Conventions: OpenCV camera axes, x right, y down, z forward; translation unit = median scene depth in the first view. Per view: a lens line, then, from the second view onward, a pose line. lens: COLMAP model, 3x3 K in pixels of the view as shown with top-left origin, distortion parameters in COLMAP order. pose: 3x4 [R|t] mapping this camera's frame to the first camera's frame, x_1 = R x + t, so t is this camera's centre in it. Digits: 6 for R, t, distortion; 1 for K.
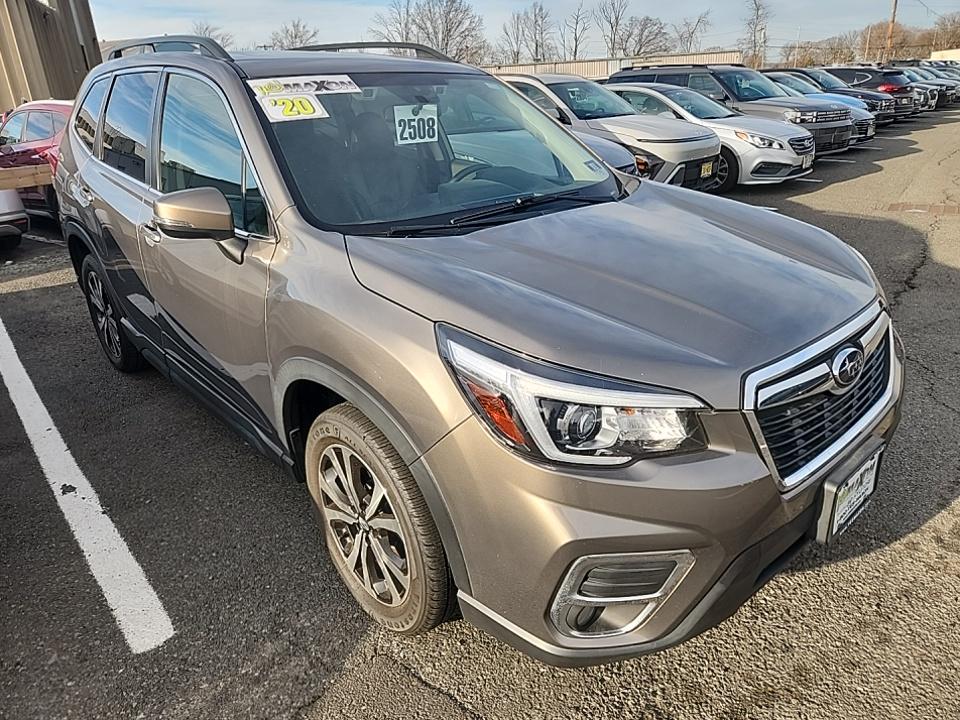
lens RADIAL K [[663.4, 0, 476.4], [0, 663.4, 356.2], [0, 0, 1]] dist [0.033223, -0.029610]
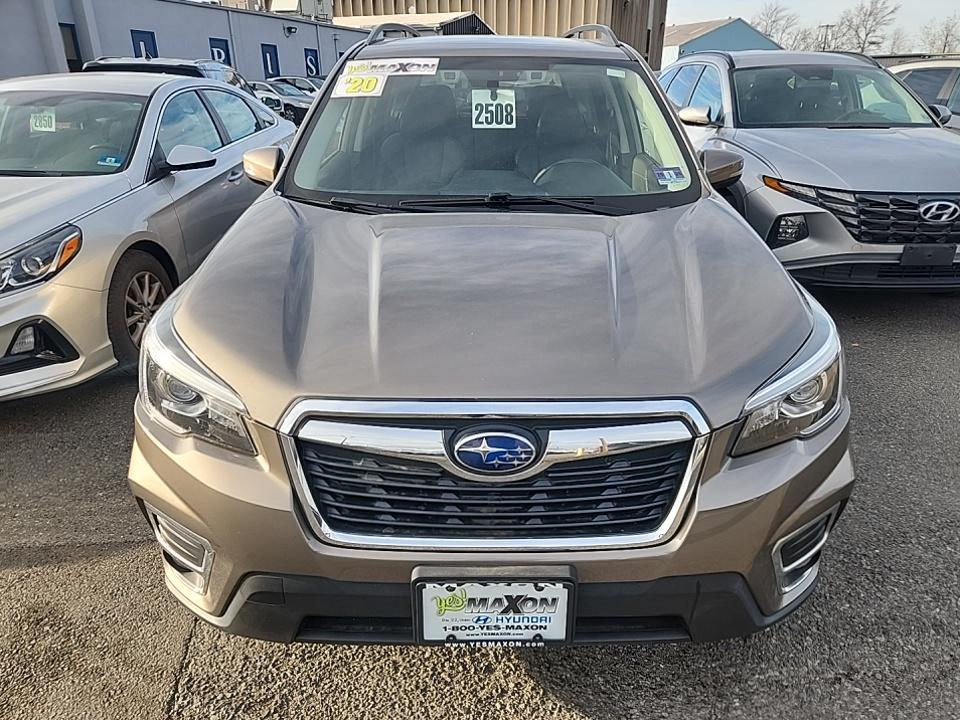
lens RADIAL K [[663.4, 0, 477.9], [0, 663.4, 358.3], [0, 0, 1]] dist [0.033223, -0.029610]
pose [[0.728672, 0.293213, -0.618921, 0.623656], [-0.277839, 0.952569, 0.124172, -0.109731], [0.625974, 0.081480, 0.775576, 0.239650]]
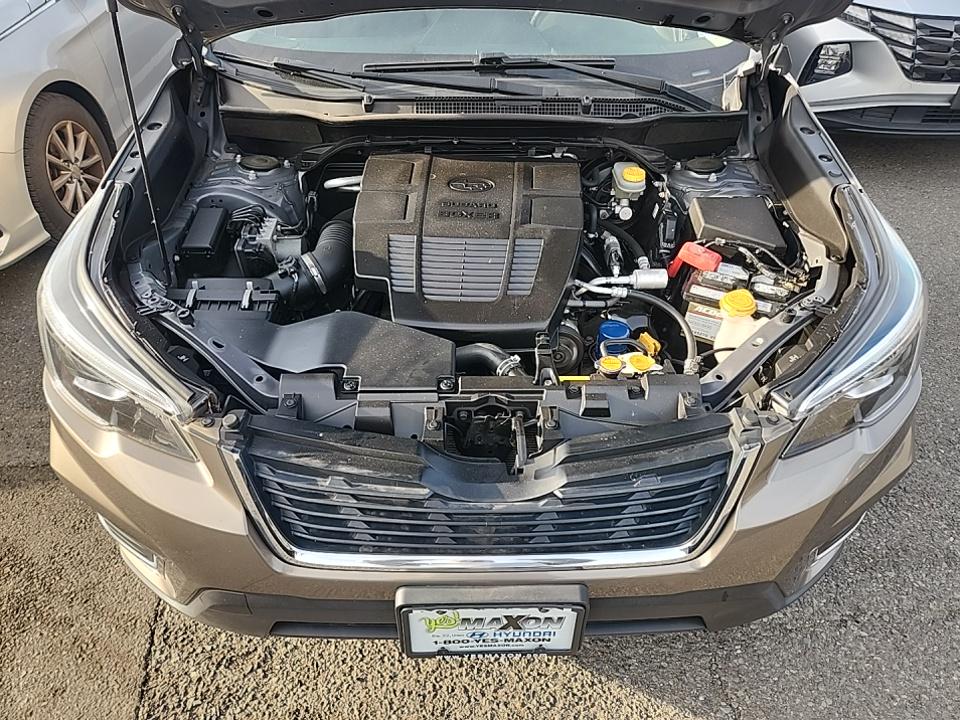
lens RADIAL K [[663.4, 0, 476.1], [0, 663.4, 363.2], [0, 0, 1]] dist [0.033223, -0.029610]
pose [[0.743914, 0.450348, -0.493739, 0.508240], [-0.277484, 0.880285, 0.384840, -0.190433], [0.607943, -0.149283, 0.779820, 0.329119]]
